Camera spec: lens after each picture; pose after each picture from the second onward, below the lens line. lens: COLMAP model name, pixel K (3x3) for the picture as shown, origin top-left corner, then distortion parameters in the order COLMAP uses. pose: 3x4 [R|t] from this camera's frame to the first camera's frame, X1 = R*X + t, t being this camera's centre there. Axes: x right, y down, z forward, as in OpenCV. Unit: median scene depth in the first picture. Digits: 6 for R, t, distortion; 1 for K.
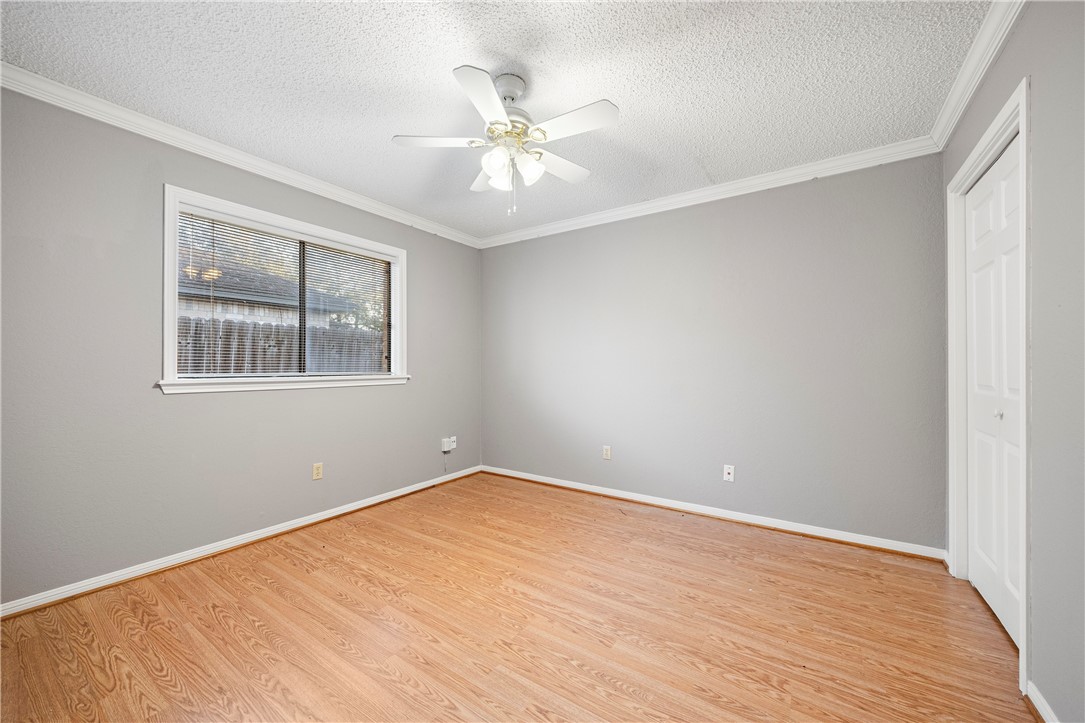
lens RADIAL K [[414.0, 0, 541.9], [0, 414.0, 363.4], [0, 0, 1]] dist [-0.002055, -0.000217]
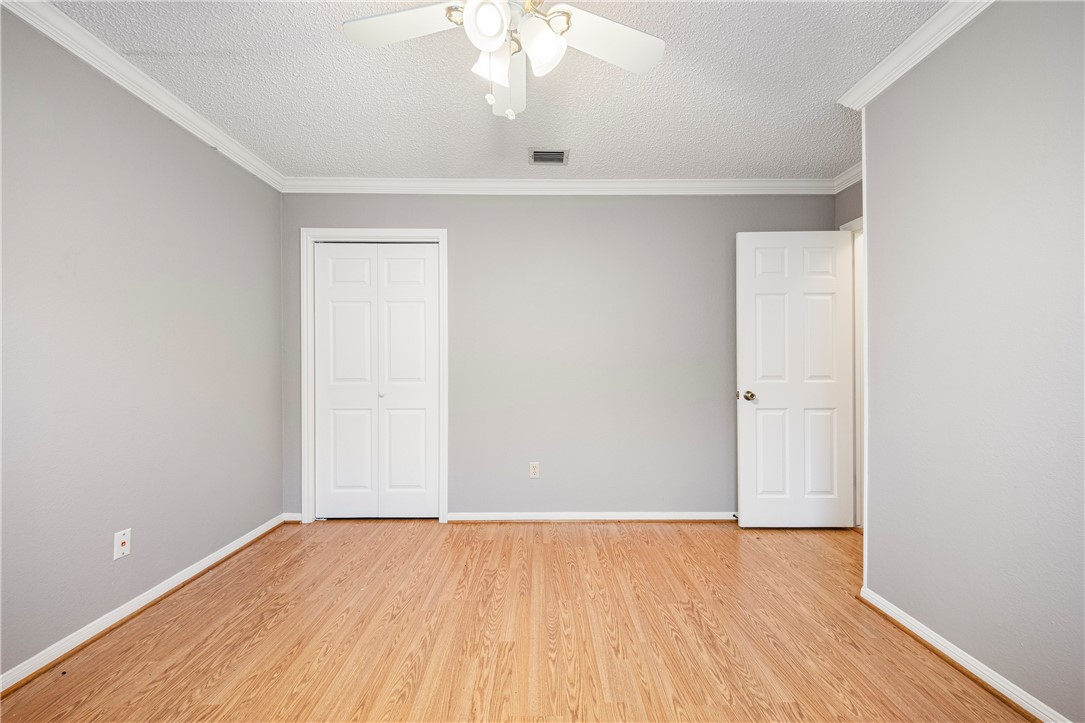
lens RADIAL K [[414.0, 0, 542.2], [0, 414.0, 363.7], [0, 0, 1]] dist [-0.002055, -0.000217]
pose [[-0.572838, 0.004534, 0.819656, -0.667665], [-0.004867, 0.999948, -0.008933, 0.010467], [-0.819654, -0.009106, -0.572787, 1.438011]]
